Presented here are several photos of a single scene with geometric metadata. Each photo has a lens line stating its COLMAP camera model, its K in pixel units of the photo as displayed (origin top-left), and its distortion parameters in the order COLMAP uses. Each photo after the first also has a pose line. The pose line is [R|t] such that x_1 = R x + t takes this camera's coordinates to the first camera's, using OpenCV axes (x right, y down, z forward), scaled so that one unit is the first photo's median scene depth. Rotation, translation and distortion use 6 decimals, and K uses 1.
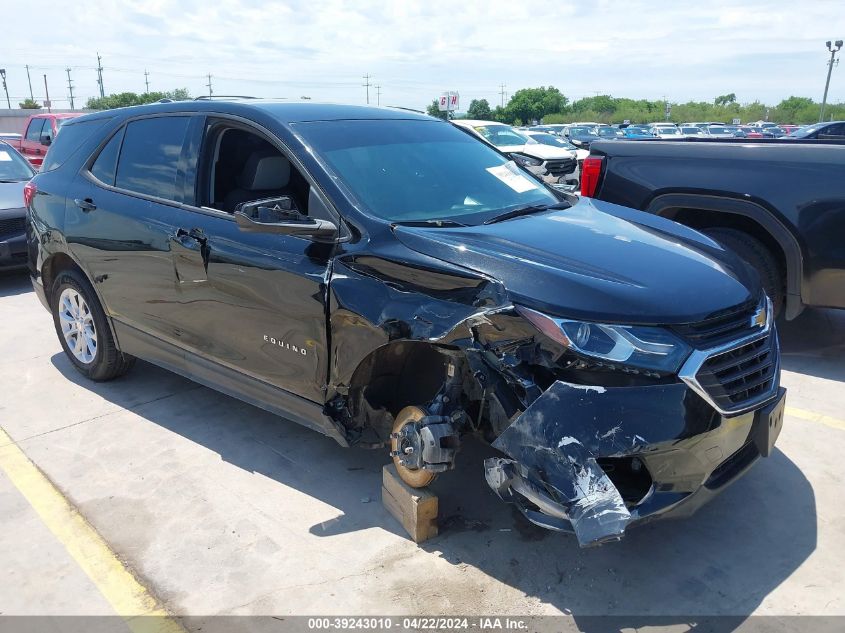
lens RADIAL K [[679.5, 0, 423.9], [0, 679.5, 307.1], [0, 0, 1]] dist [0.024206, -0.003467]
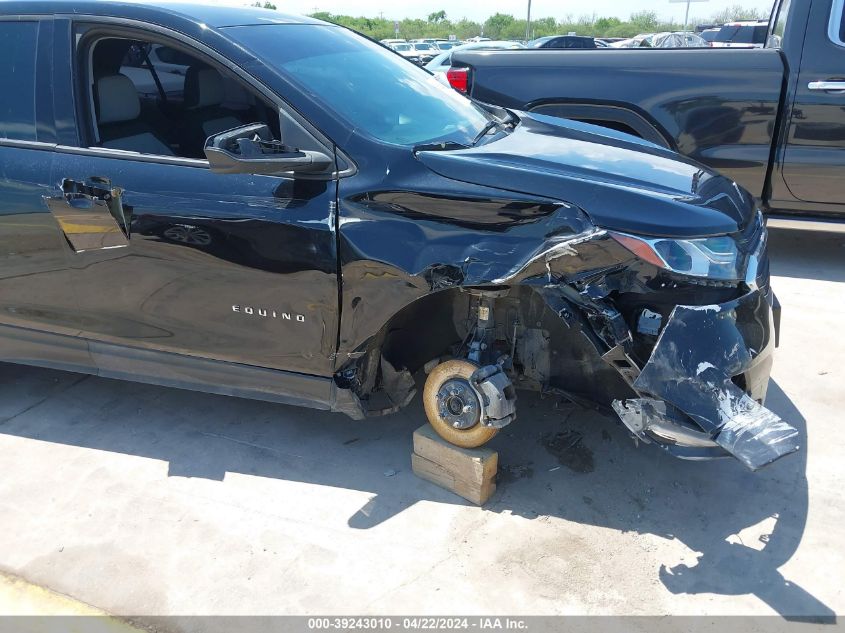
lens RADIAL K [[680.9, 0, 422.5], [0, 680.9, 316.5], [0, 0, 1]] dist [0.006136, -0.009552]
pose [[0.921080, -0.155421, 0.357008, -0.352777], [0.111937, 0.983871, 0.139524, -0.035513], [-0.372935, -0.088551, 0.923622, 0.206864]]
